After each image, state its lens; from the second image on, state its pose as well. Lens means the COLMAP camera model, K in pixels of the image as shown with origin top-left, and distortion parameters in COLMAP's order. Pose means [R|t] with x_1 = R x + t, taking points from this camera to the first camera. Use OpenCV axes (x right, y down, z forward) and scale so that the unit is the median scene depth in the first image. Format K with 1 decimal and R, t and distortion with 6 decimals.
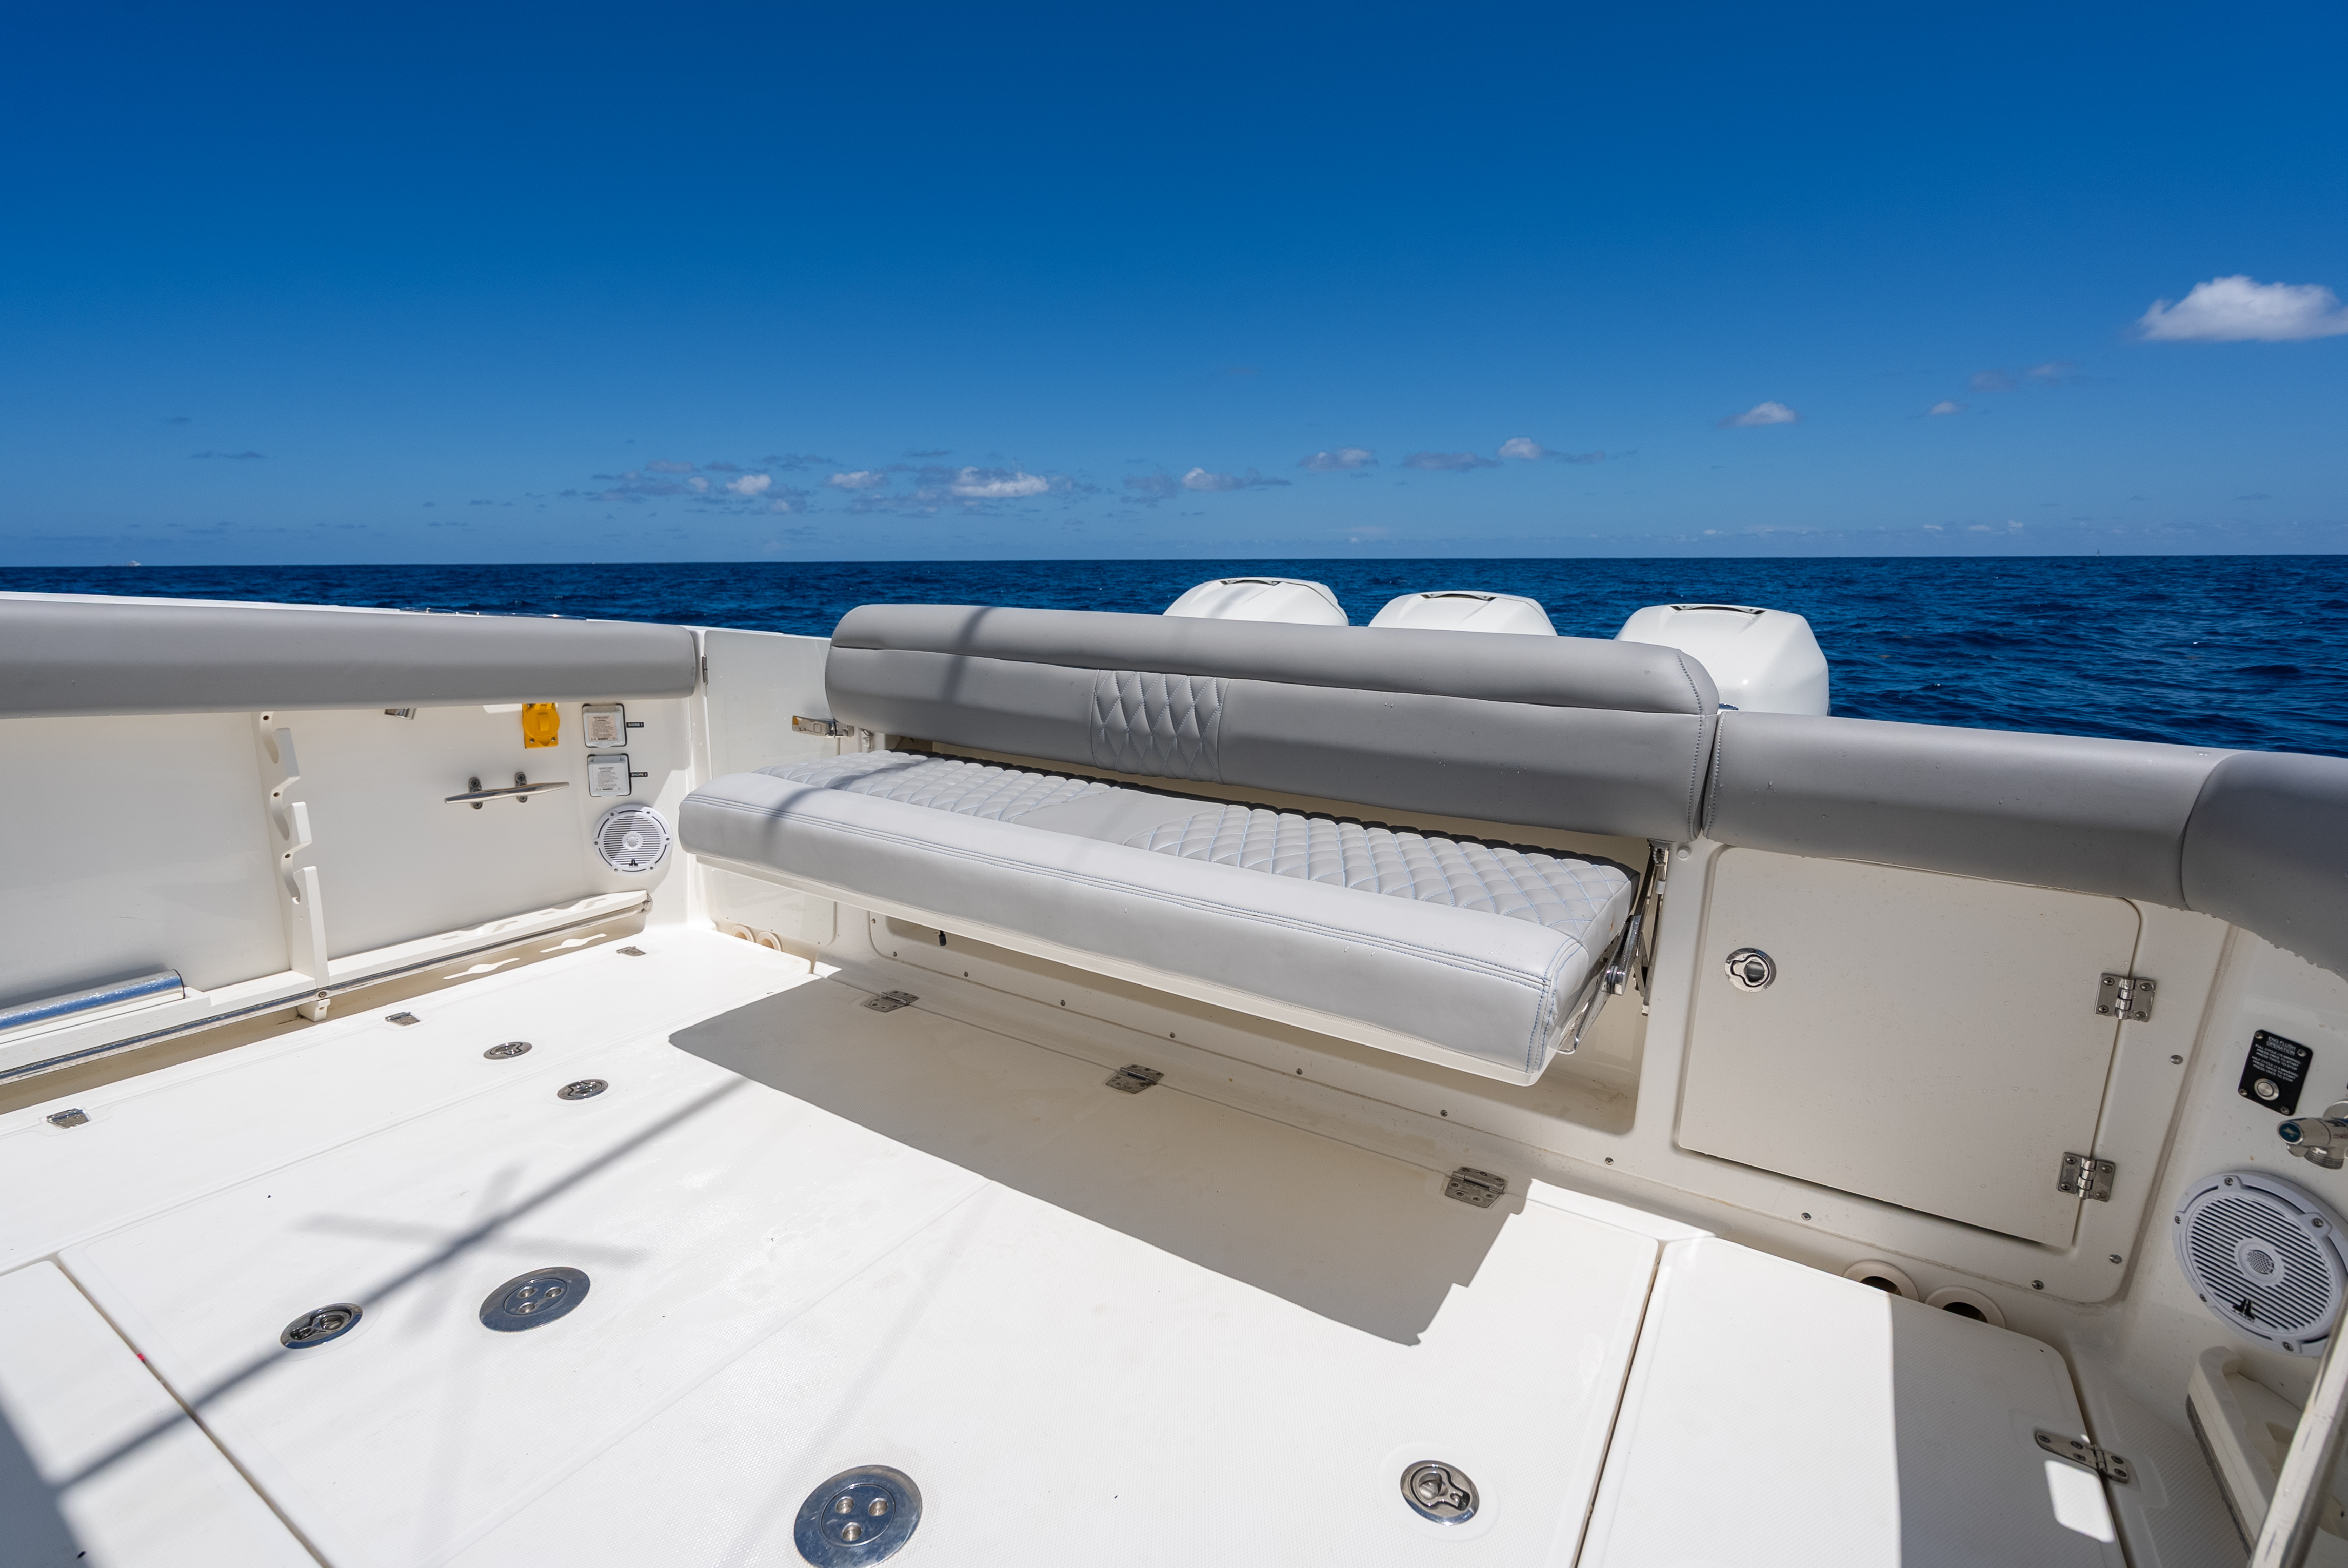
lens RADIAL K [[1092.0, 0, 1174.0], [0, 1092.0, 784.0], [0, 0, 1]] dist [0.000977, 0.000683]
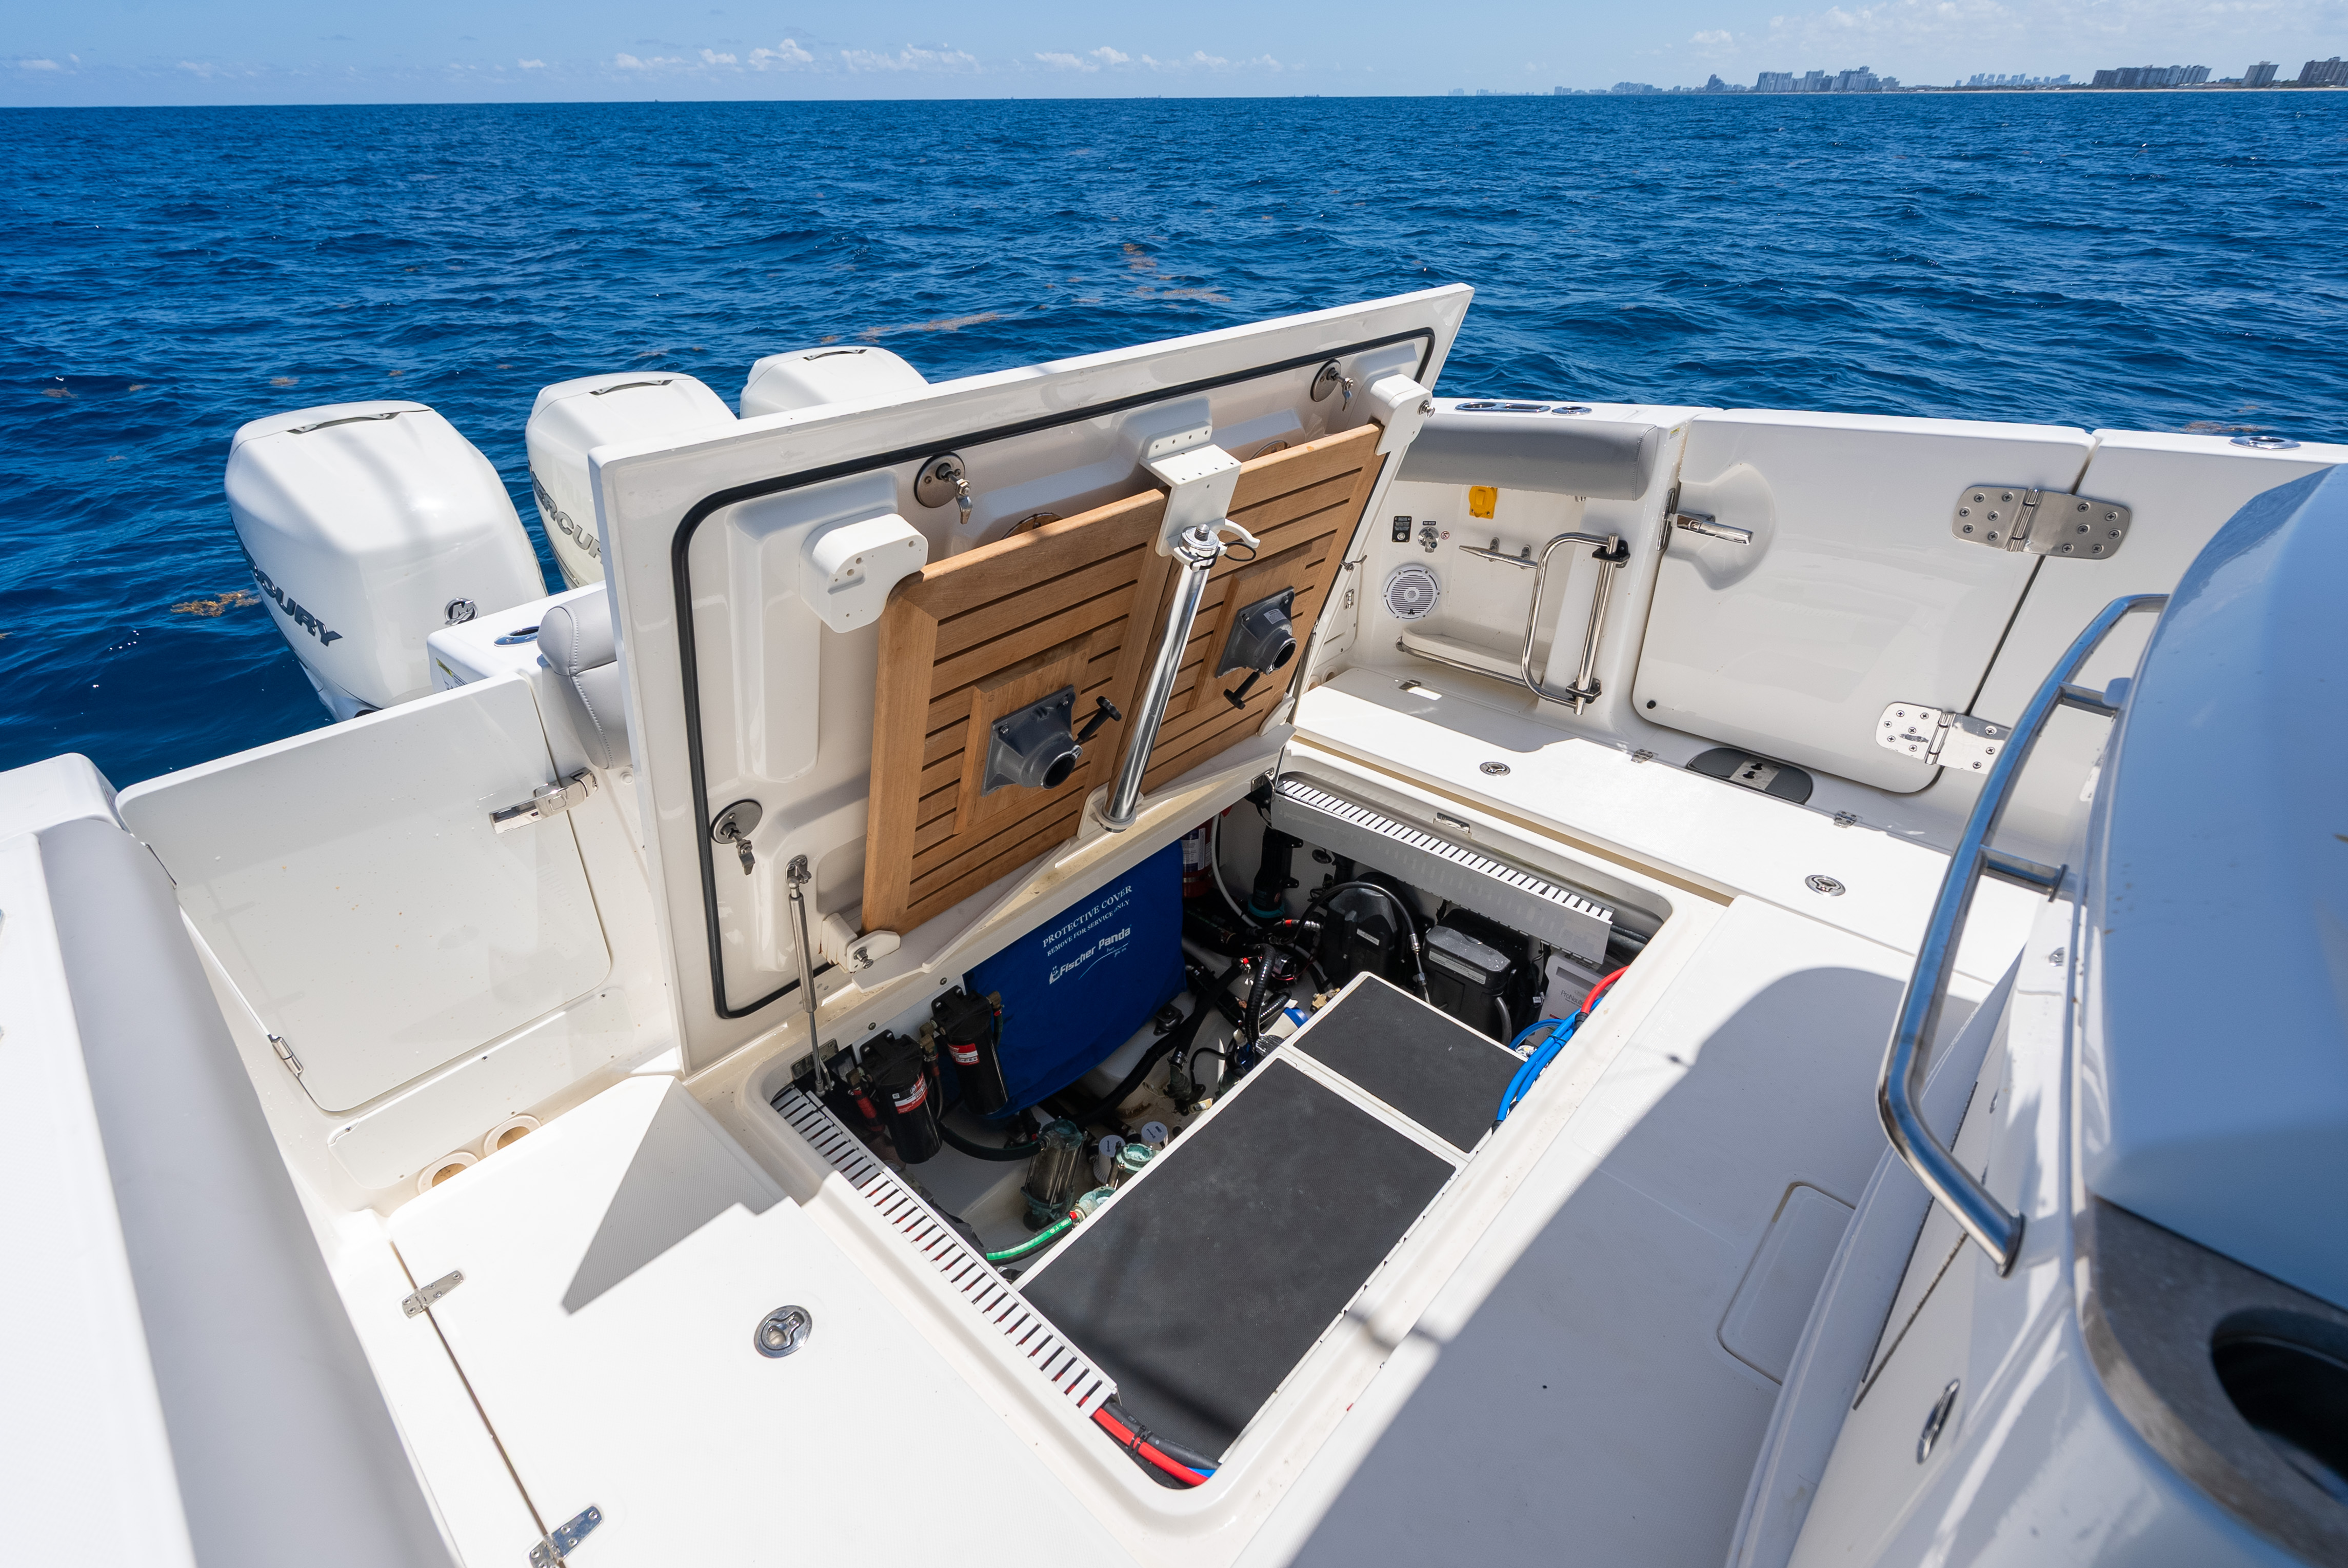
lens RADIAL K [[1092.0, 0, 1174.0], [0, 1092.0, 784.0], [0, 0, 1]] dist [0.000977, 0.000683]
pose [[0.173203, -0.515242, 0.839361, -0.943479], [0.230421, 0.849788, 0.474095, -0.340817], [-0.957553, 0.111291, 0.265909, 0.474765]]
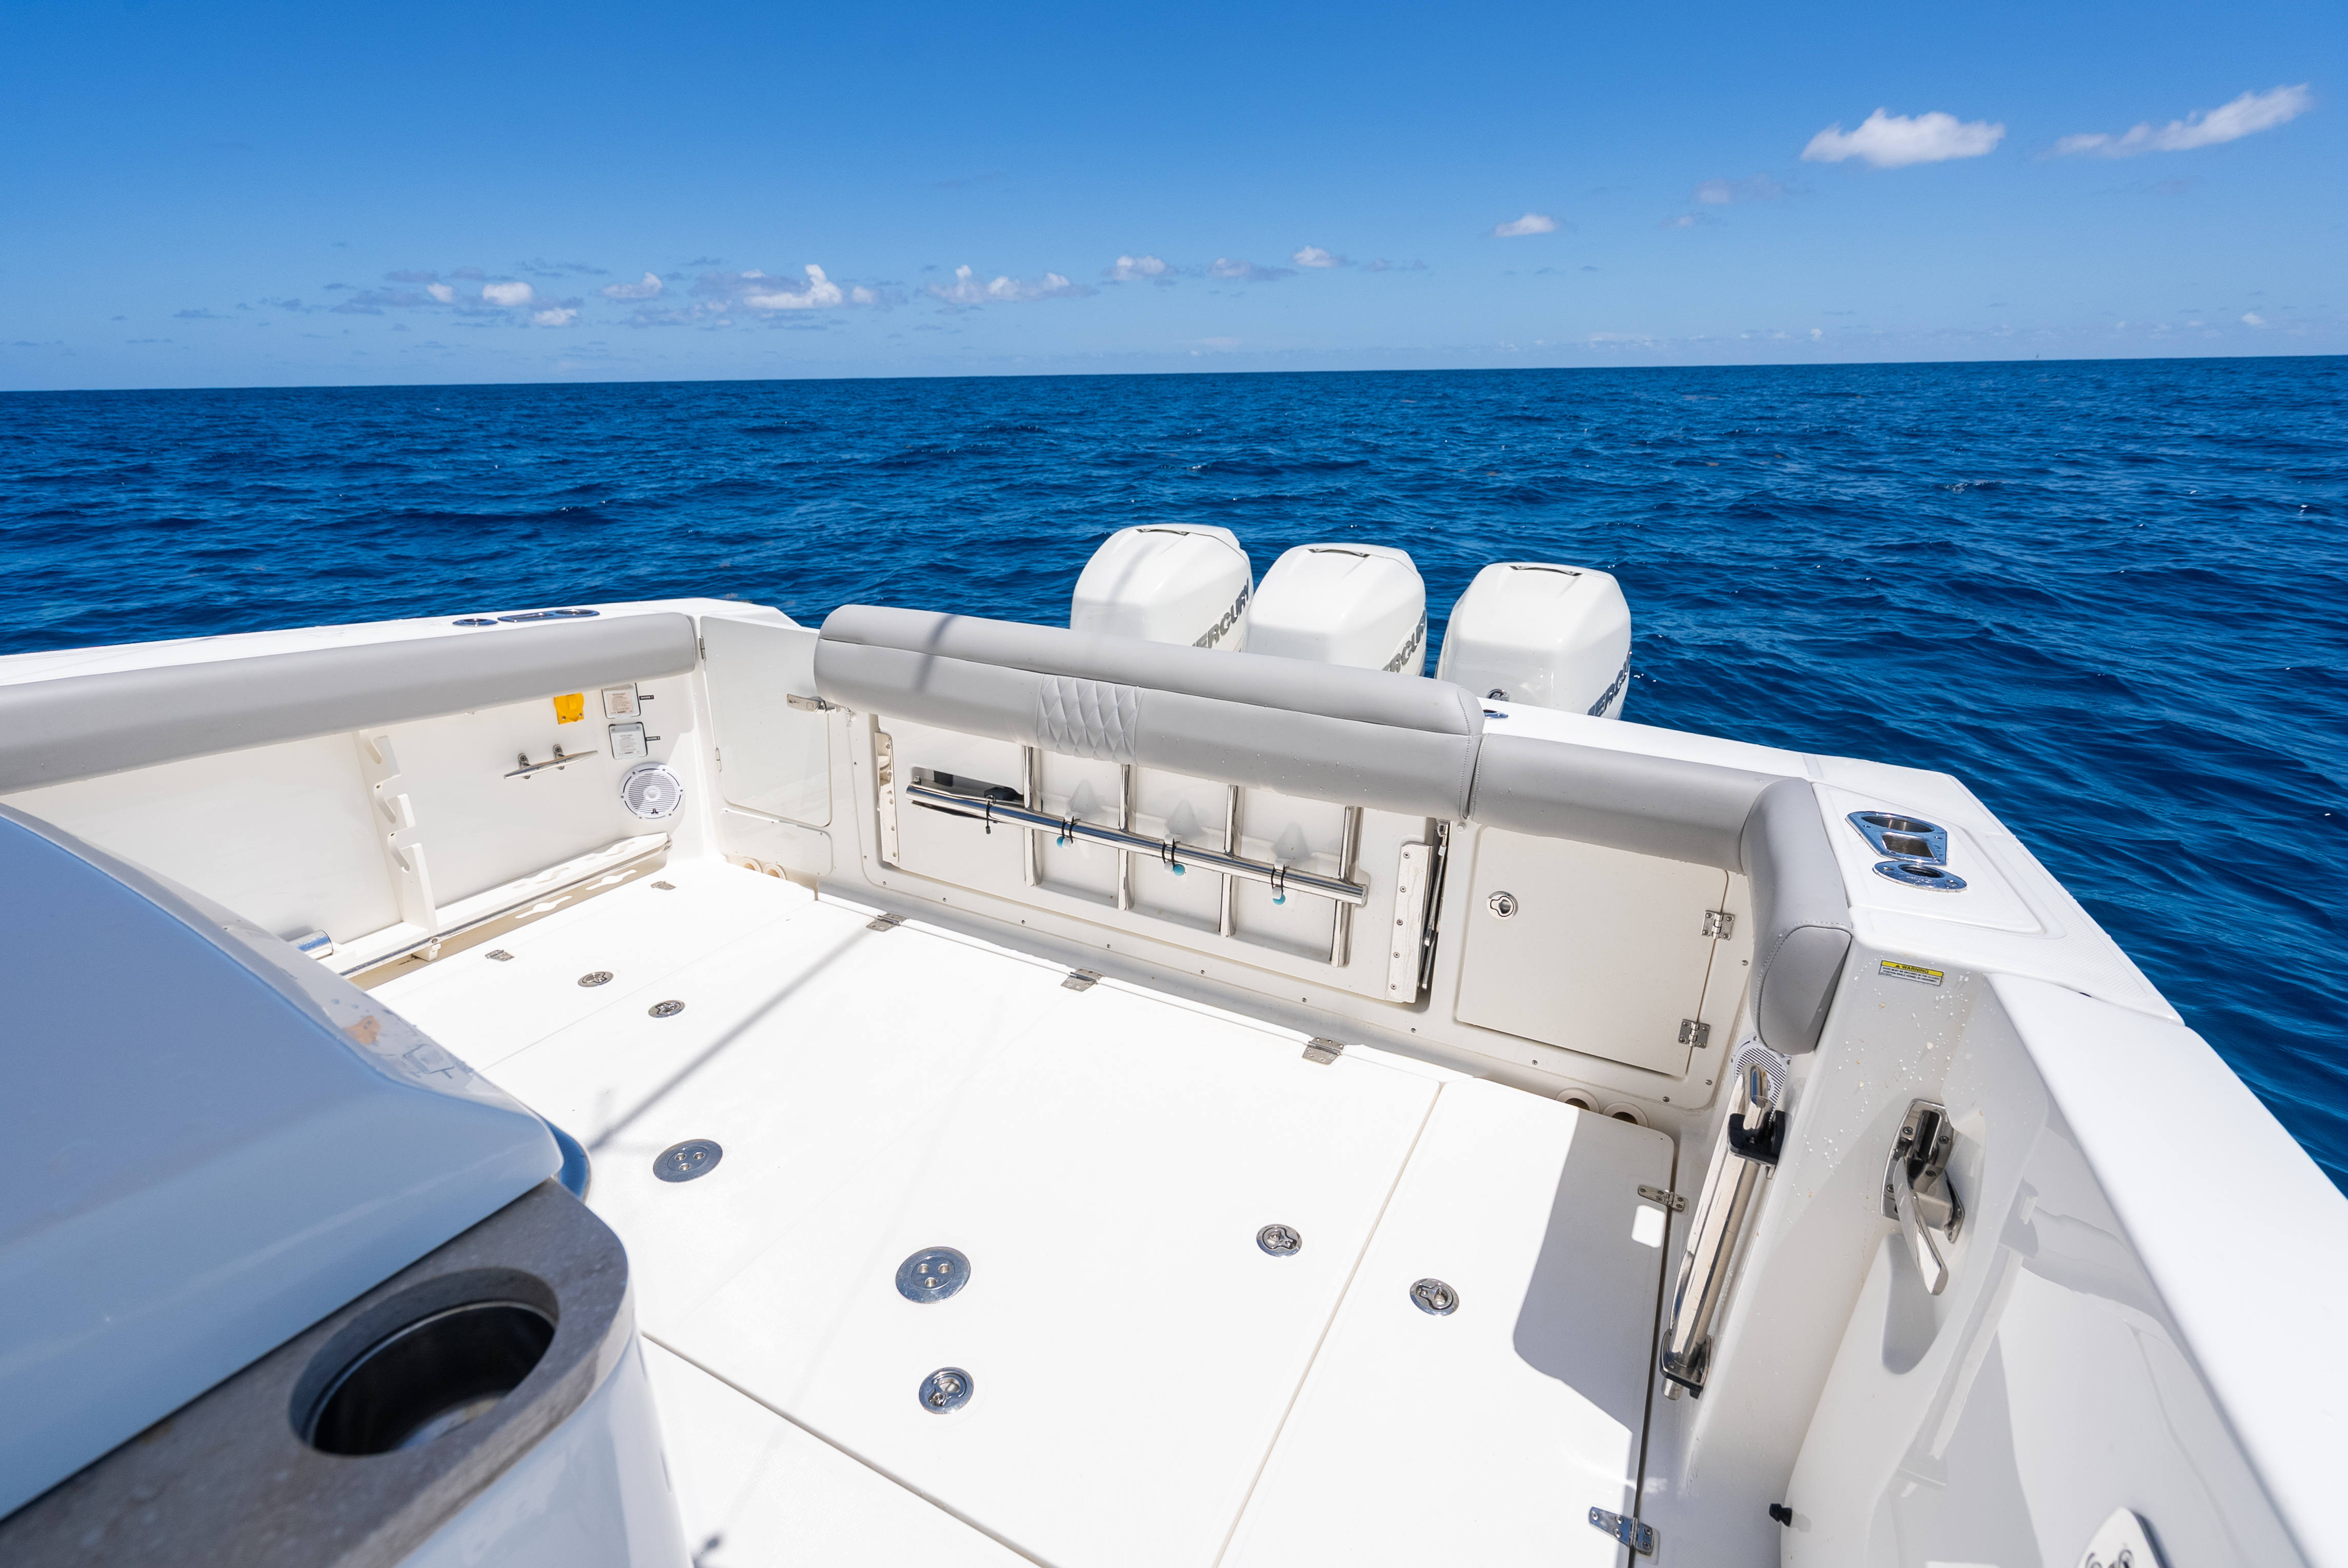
lens RADIAL K [[1092.0, 0, 1174.0], [0, 1092.0, 784.0], [0, 0, 1]] dist [0.000977, 0.000683]
pose [[0.997330, -0.032332, 0.065480, -0.003441], [0.022560, 0.989200, 0.144828, -0.150415], [-0.069455, -0.142964, 0.987288, -0.280316]]
